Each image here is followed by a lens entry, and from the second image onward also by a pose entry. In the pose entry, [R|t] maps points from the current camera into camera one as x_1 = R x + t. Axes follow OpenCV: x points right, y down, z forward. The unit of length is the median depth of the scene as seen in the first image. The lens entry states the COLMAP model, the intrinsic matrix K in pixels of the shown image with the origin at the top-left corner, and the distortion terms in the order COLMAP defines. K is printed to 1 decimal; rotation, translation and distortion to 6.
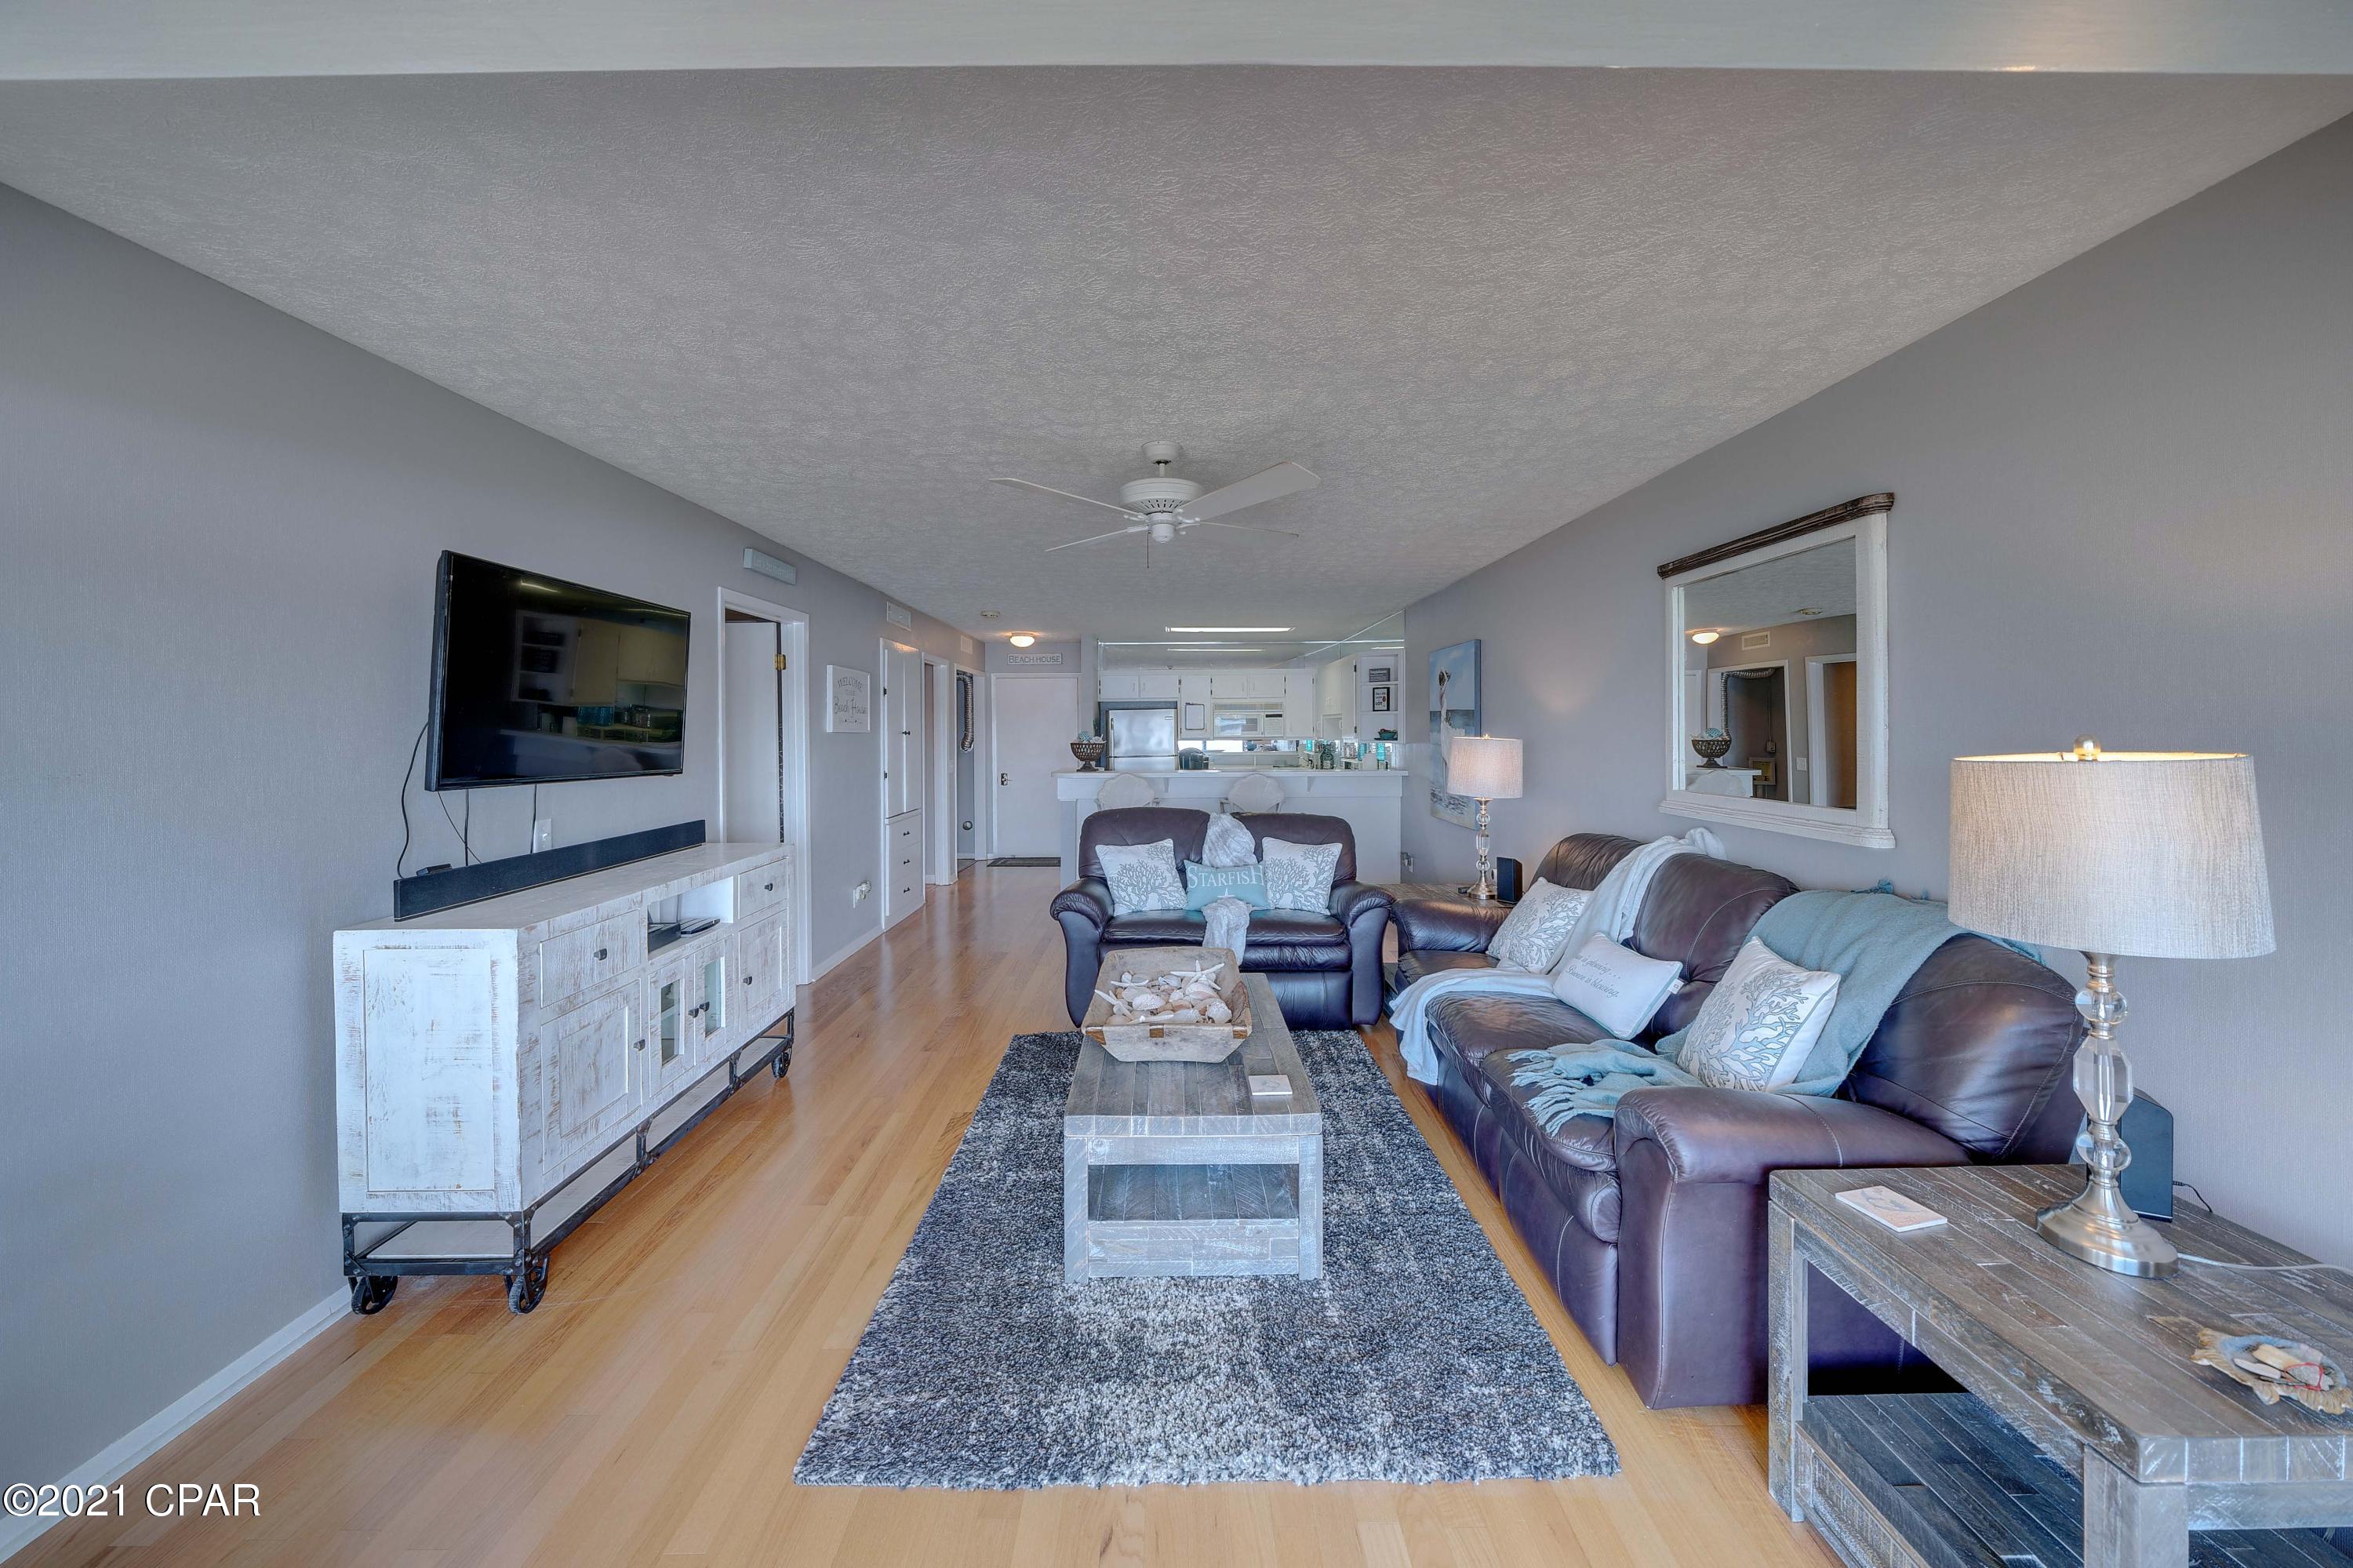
lens RADIAL K [[845.4, 0, 1172.3], [0, 845.4, 728.6], [0, 0, 1]] dist [-0.000376, 0.000042]
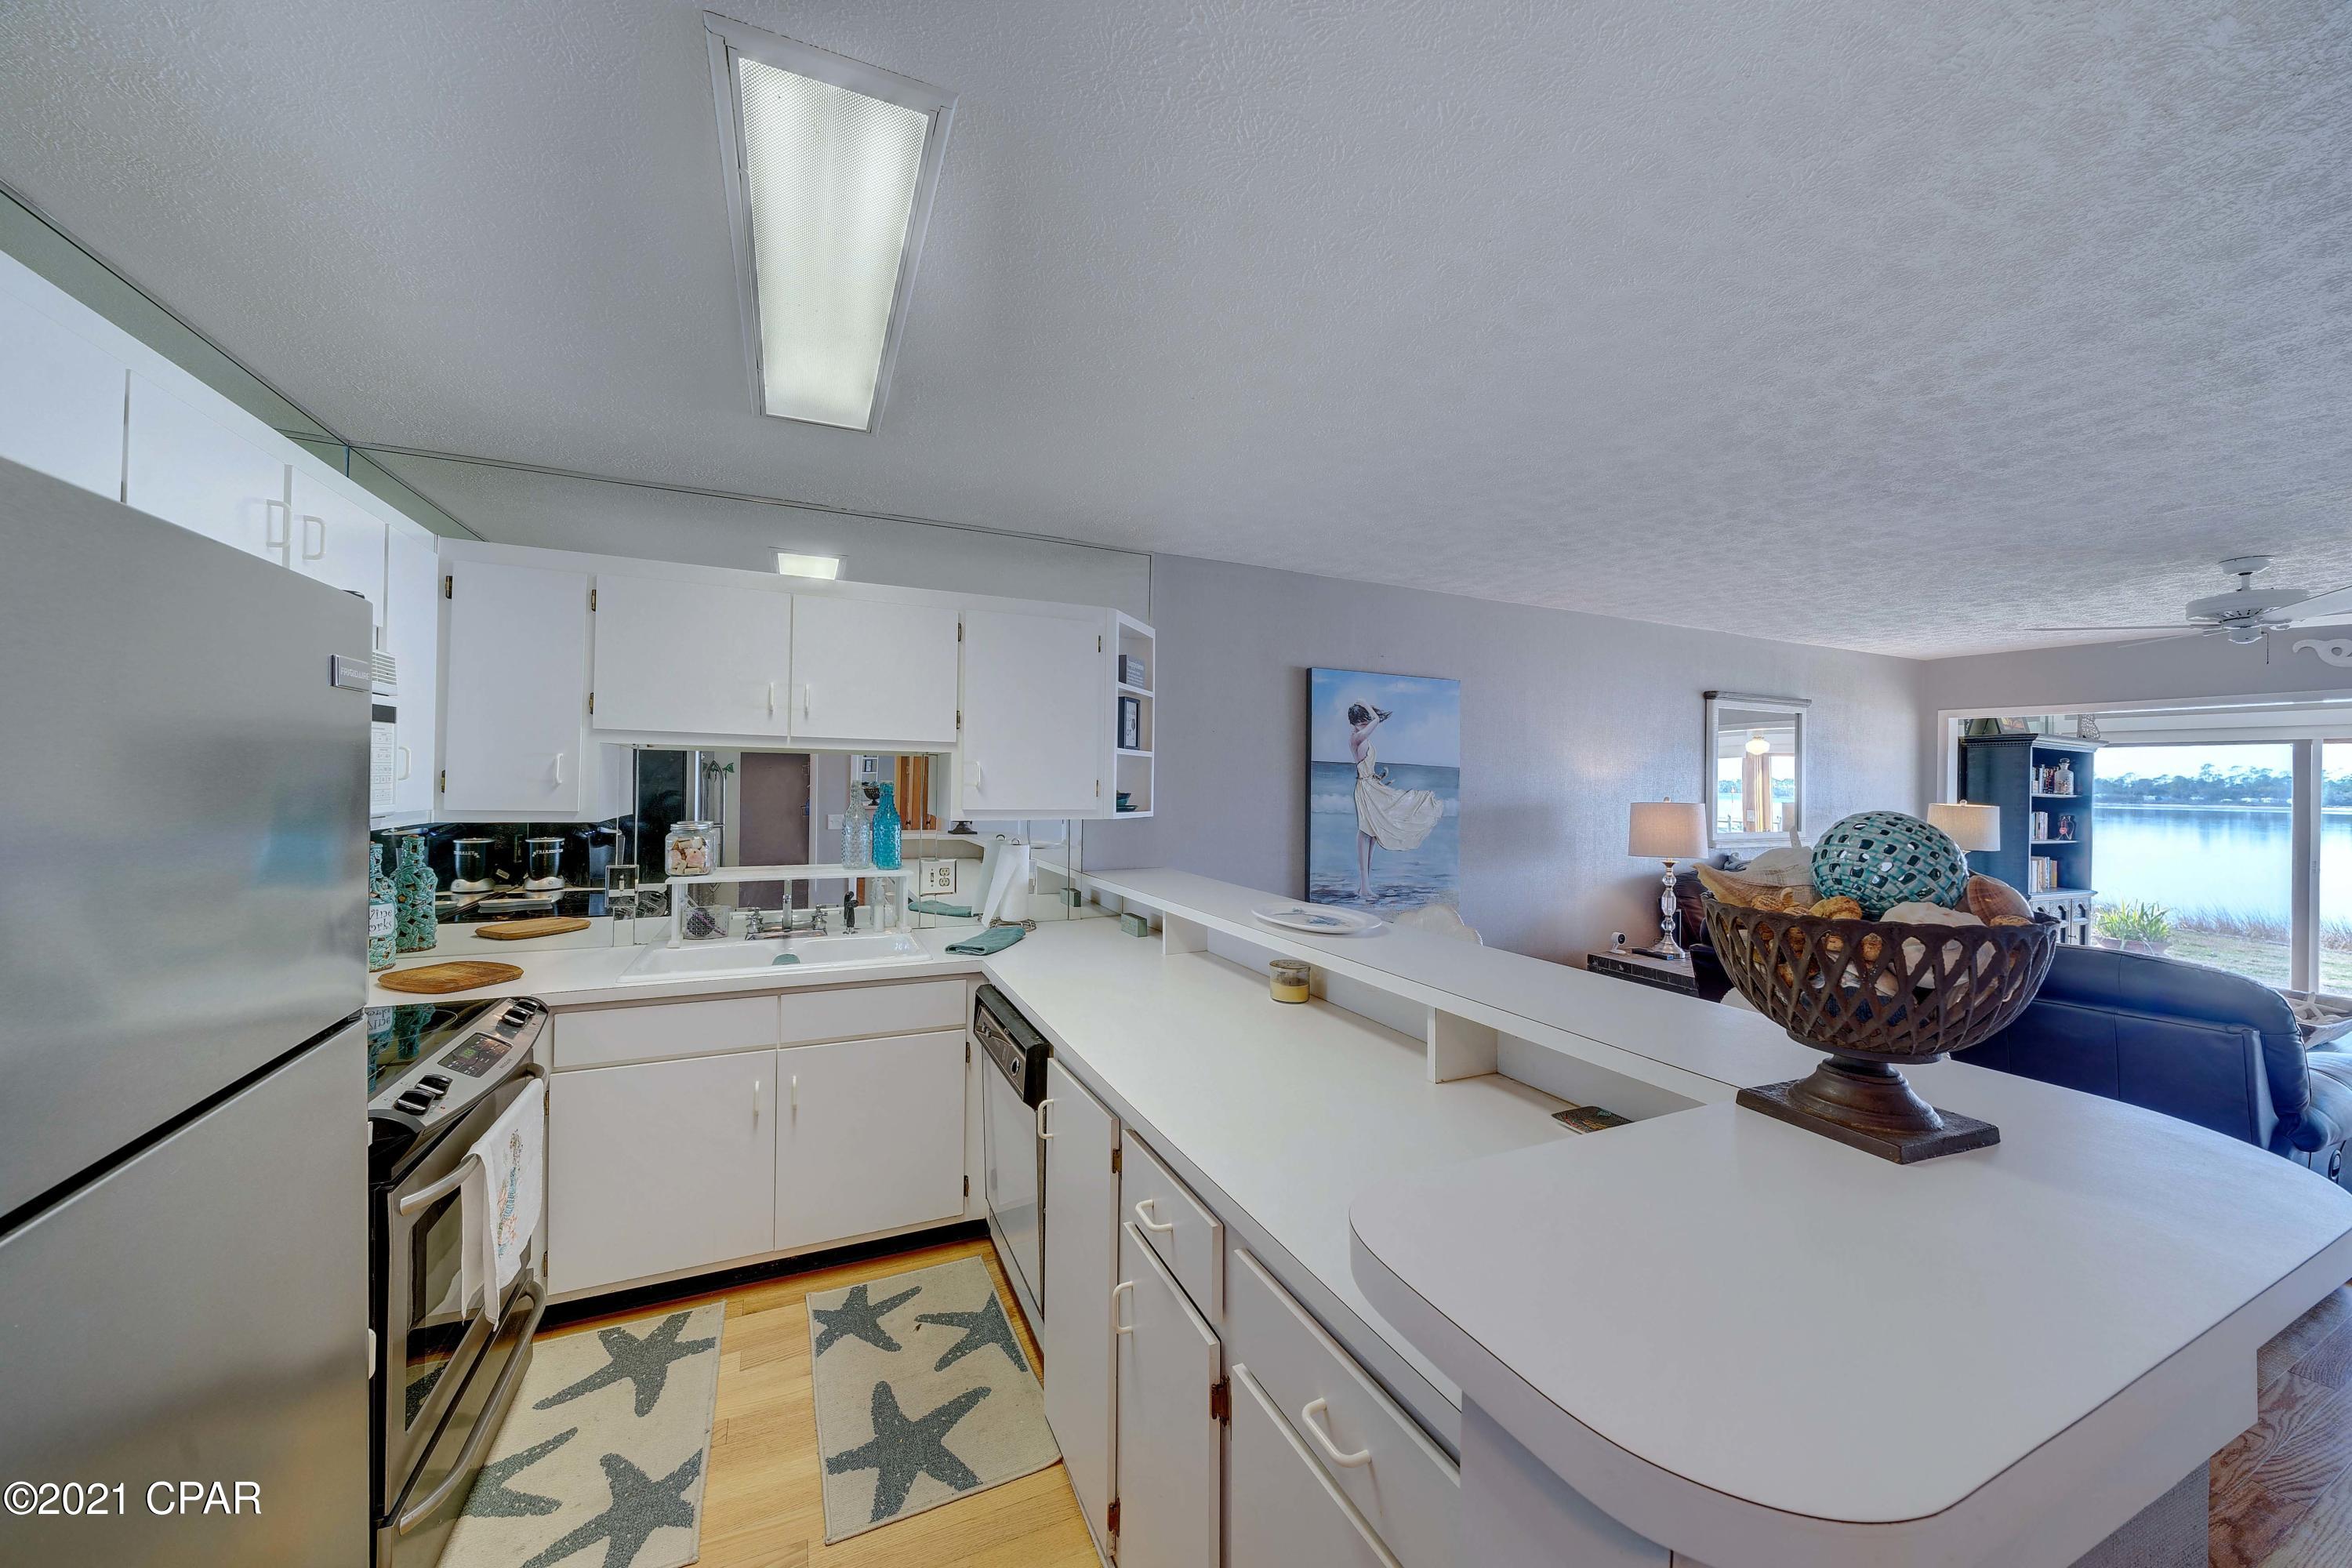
lens RADIAL K [[834.4, 0, 1189.1], [0, 834.4, 769.9], [0, 0, 1]] dist [-0.008487, -0.000077]
pose [[-0.417903, 0.008375, 0.908453, -0.455476], [-0.016679, 0.999718, -0.016889, -0.004839], [-0.908339, -0.022210, -0.417645, 2.843367]]
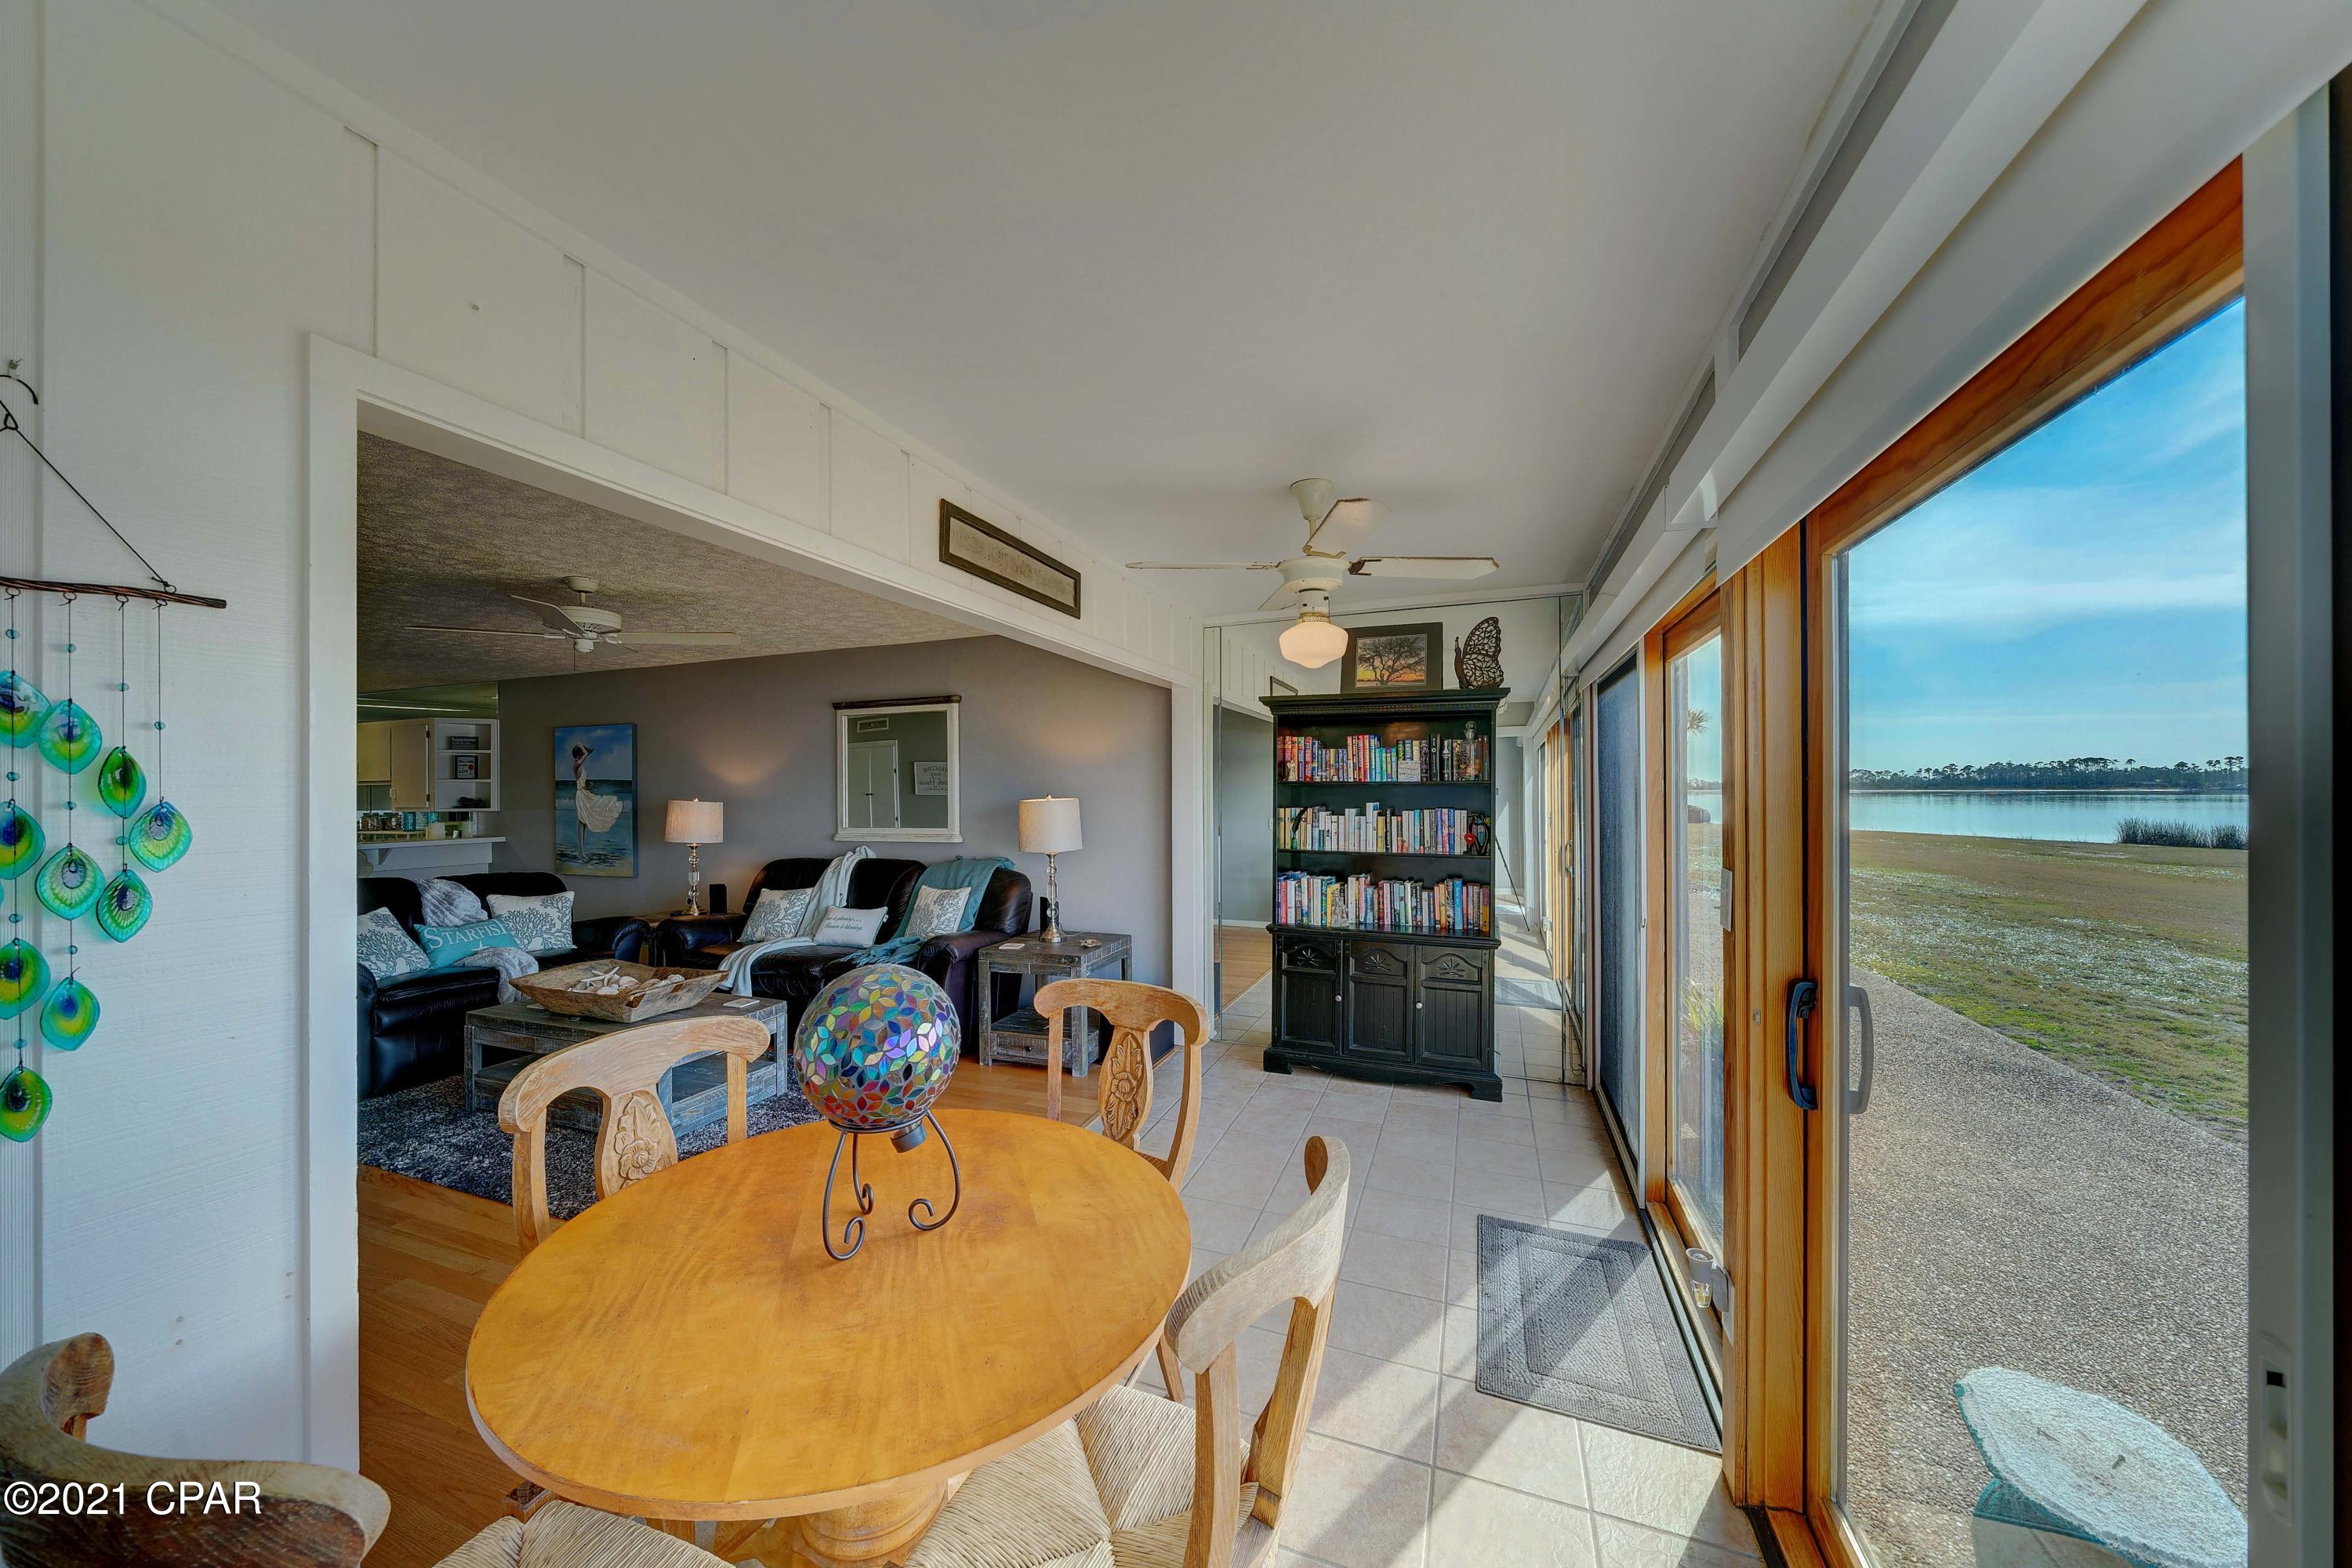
lens RADIAL K [[818.2, 0, 1157.8], [0, 818.2, 787.7], [0, 0, 1]] dist [-0.002315, -0.000001]
pose [[0.369180, 0.004726, 0.929346, -0.852314], [0.006808, 0.999946, -0.007790, 0.006328], [-0.929333, 0.009203, 0.369128, -0.298176]]
